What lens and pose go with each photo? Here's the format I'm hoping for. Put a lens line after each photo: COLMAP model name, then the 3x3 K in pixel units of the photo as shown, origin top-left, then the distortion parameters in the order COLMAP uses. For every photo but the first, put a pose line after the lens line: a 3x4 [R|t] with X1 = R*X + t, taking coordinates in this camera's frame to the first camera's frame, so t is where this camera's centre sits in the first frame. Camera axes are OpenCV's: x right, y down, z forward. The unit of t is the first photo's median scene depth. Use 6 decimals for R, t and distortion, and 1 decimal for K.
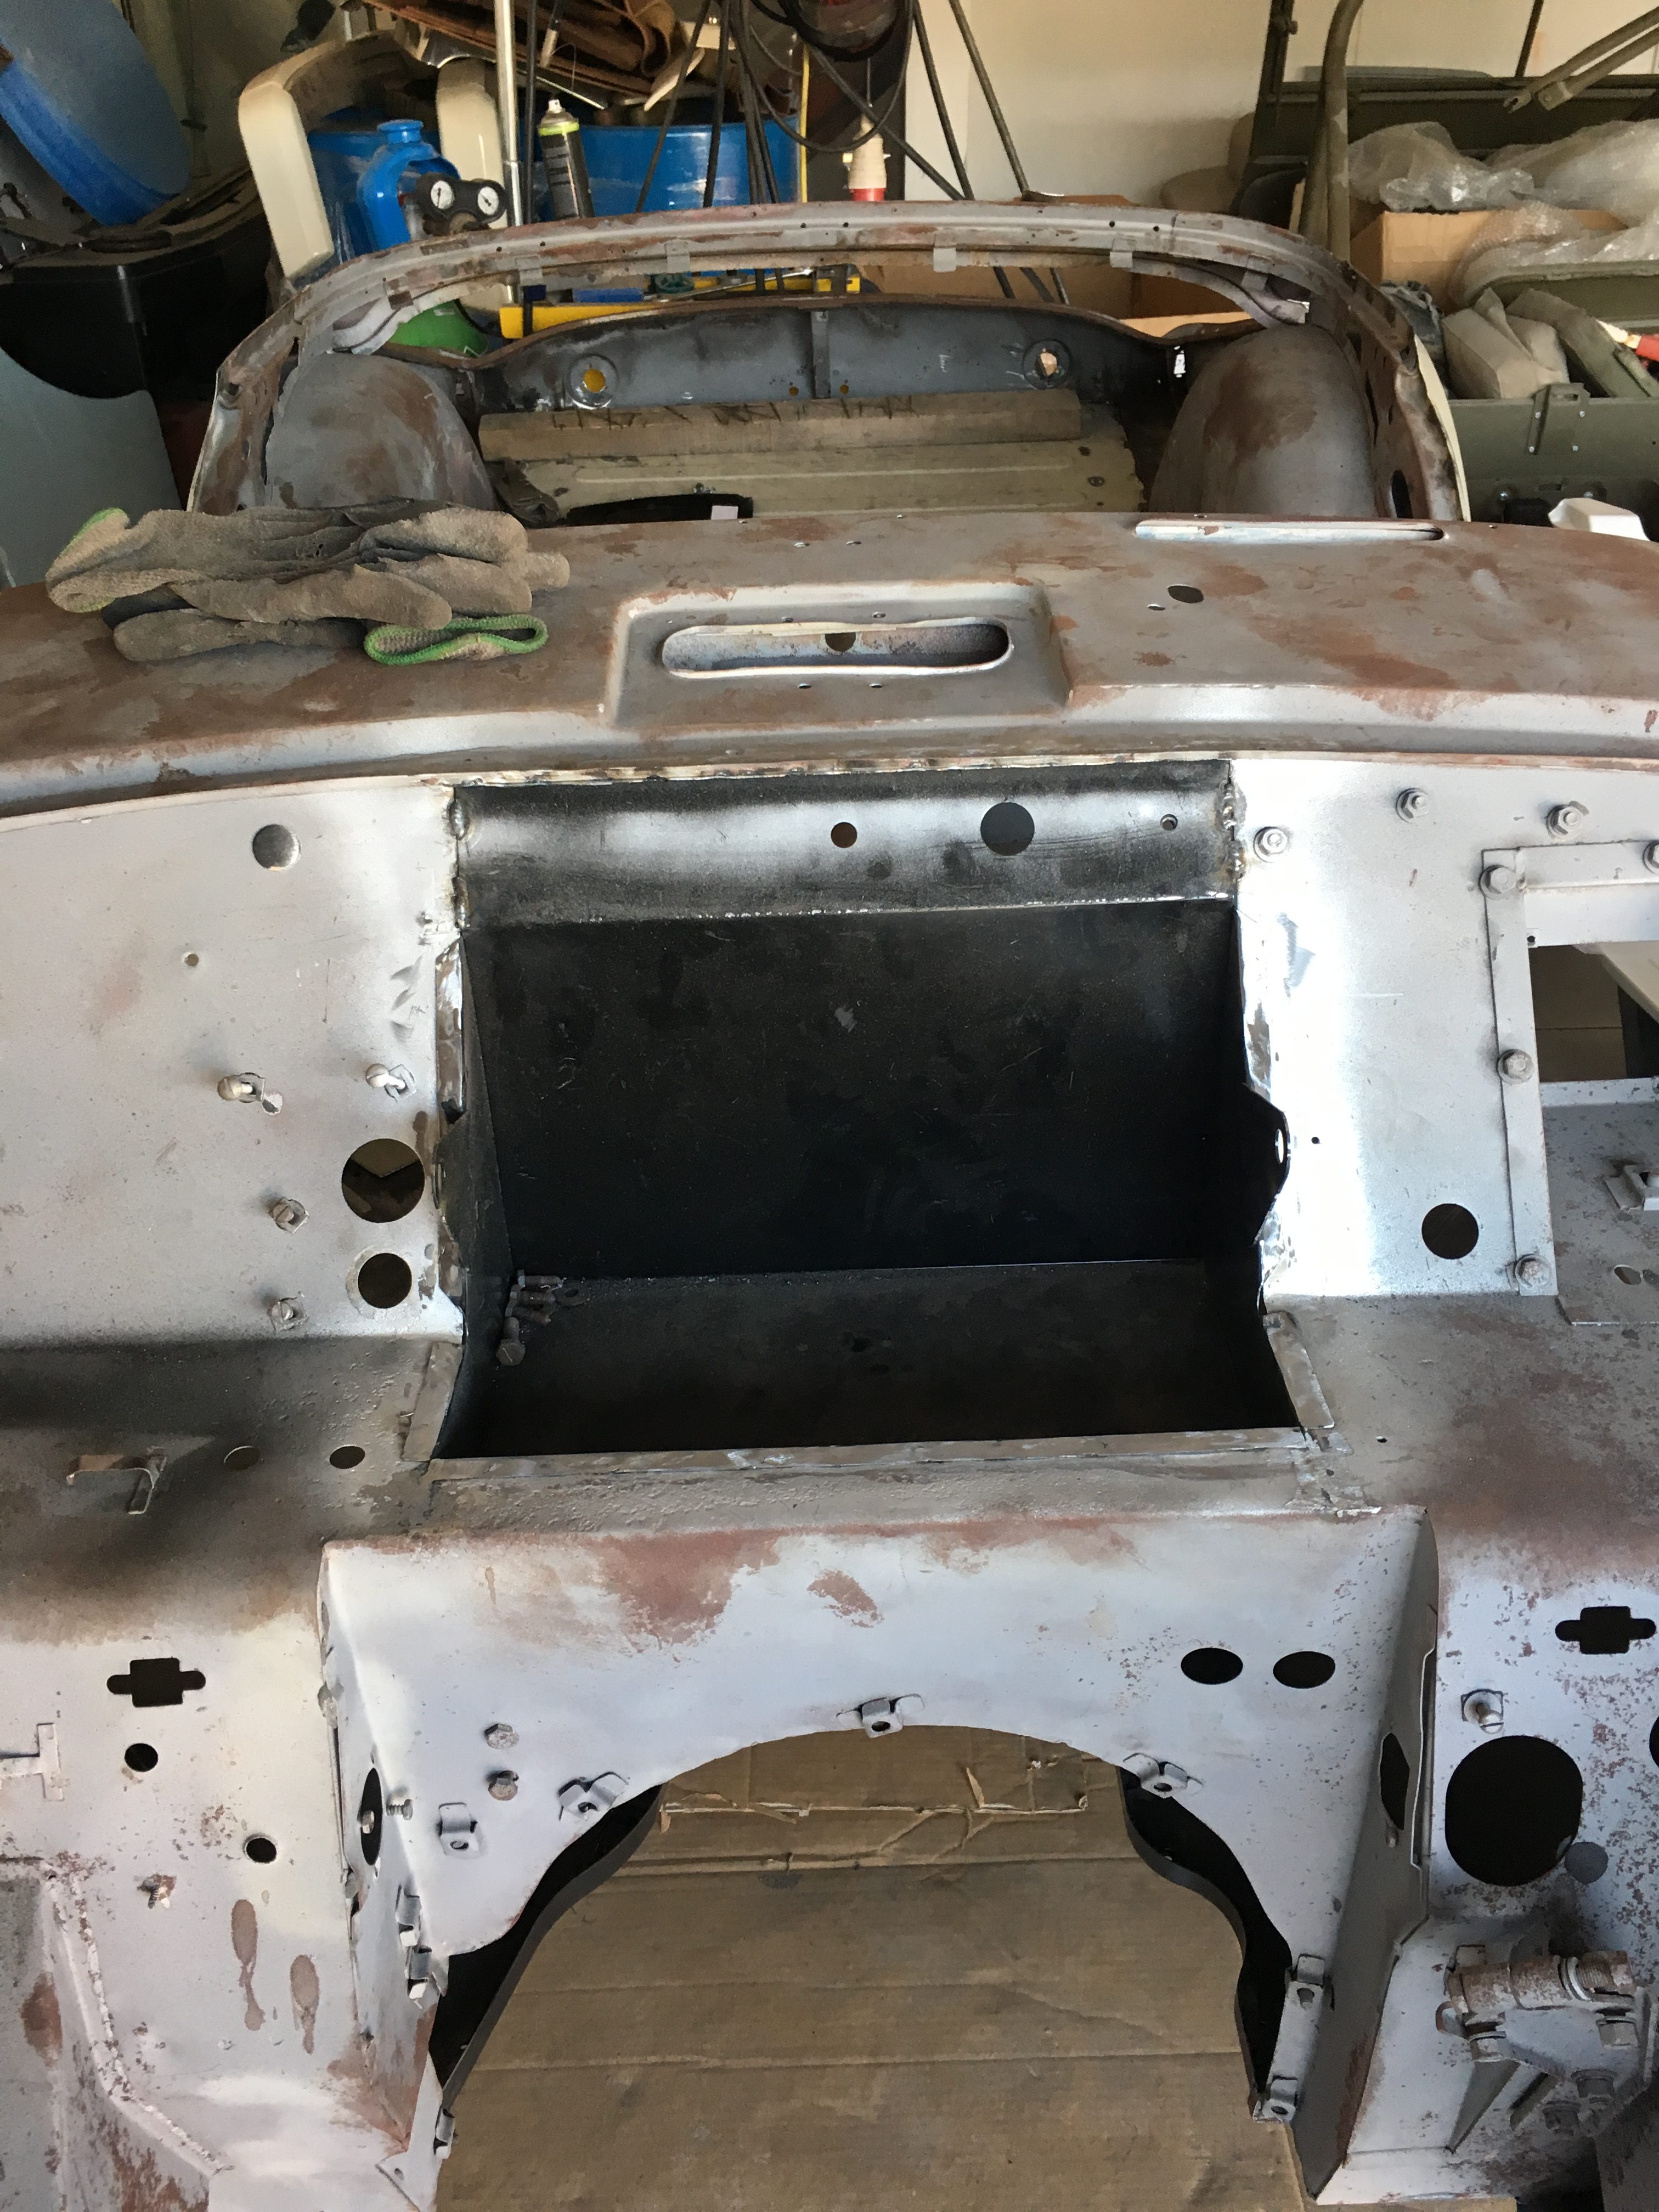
lens RADIAL K [[1902.5, 0, 830.3], [0, 1902.5, 1105.0], [0, 0, 1]] dist [0.083632, -0.090583]
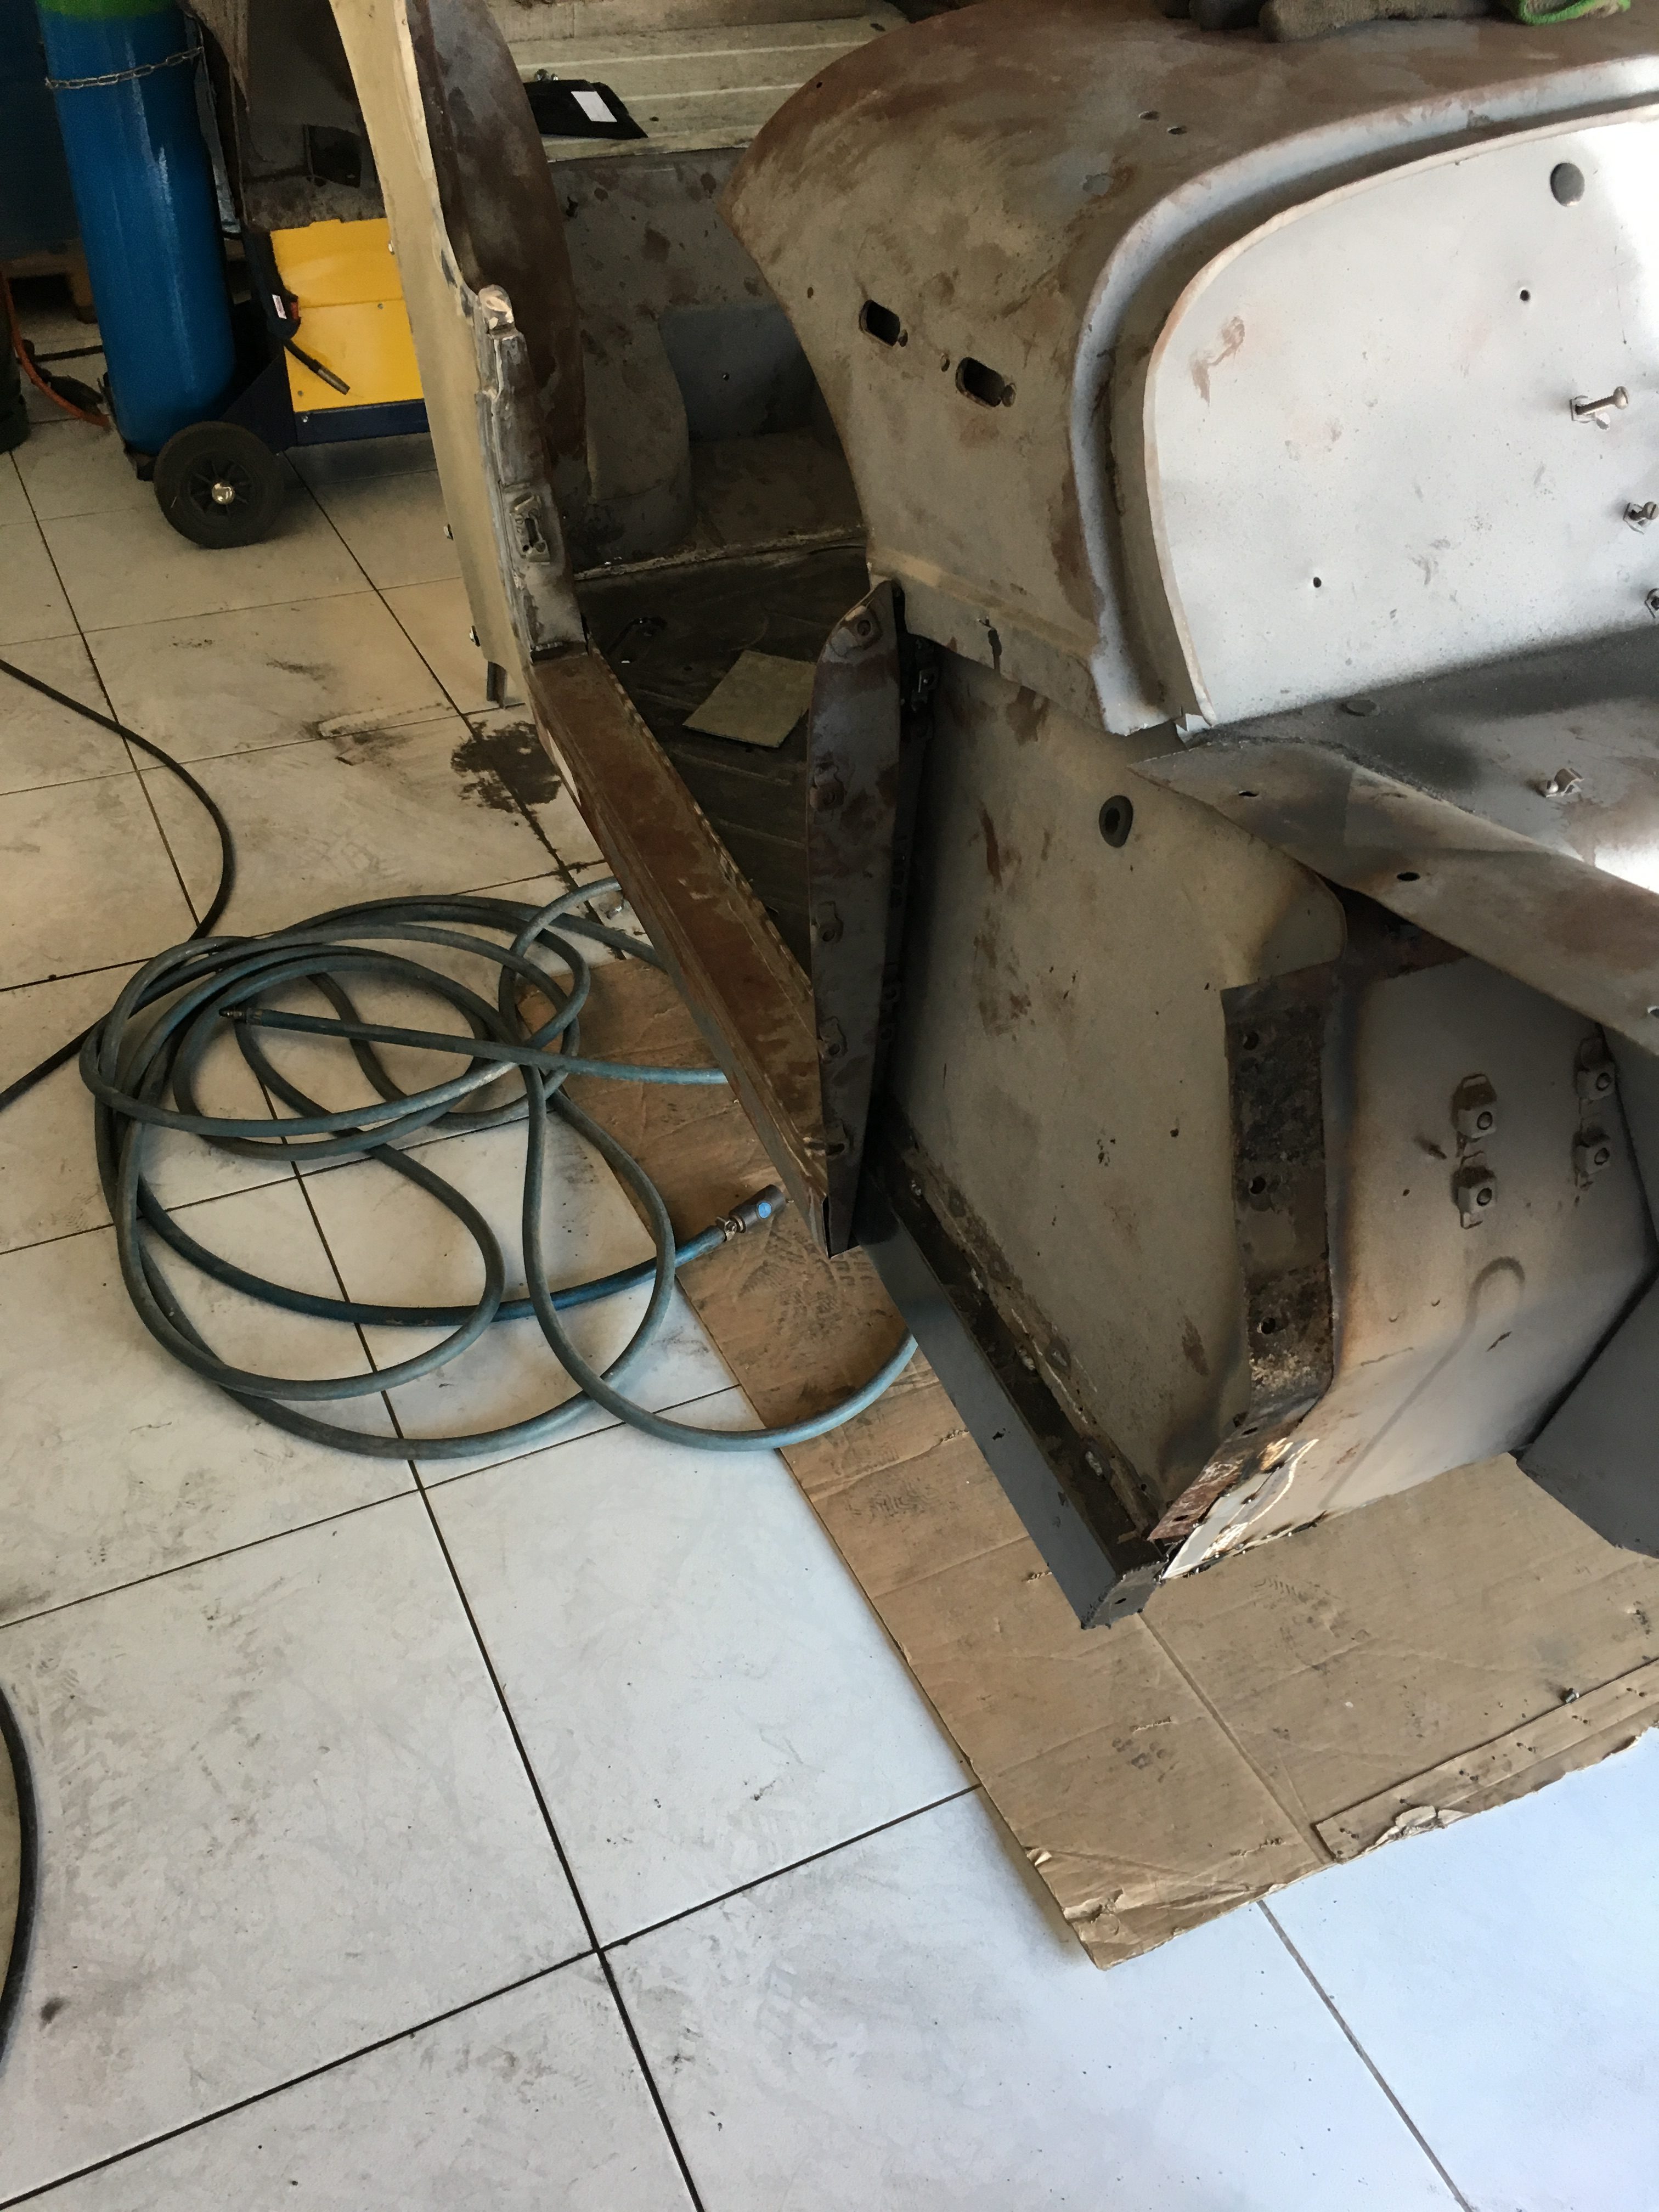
lens RADIAL K [[1902.5, 0, 829.1], [0, 1902.5, 1105.3], [0, 0, 1]] dist [0.083632, -0.090583]
pose [[0.921813, -0.211462, 0.324875, -1.146423], [0.166349, 0.972802, 0.161195, 0.128819], [-0.350126, -0.094549, 0.931919, 0.063328]]
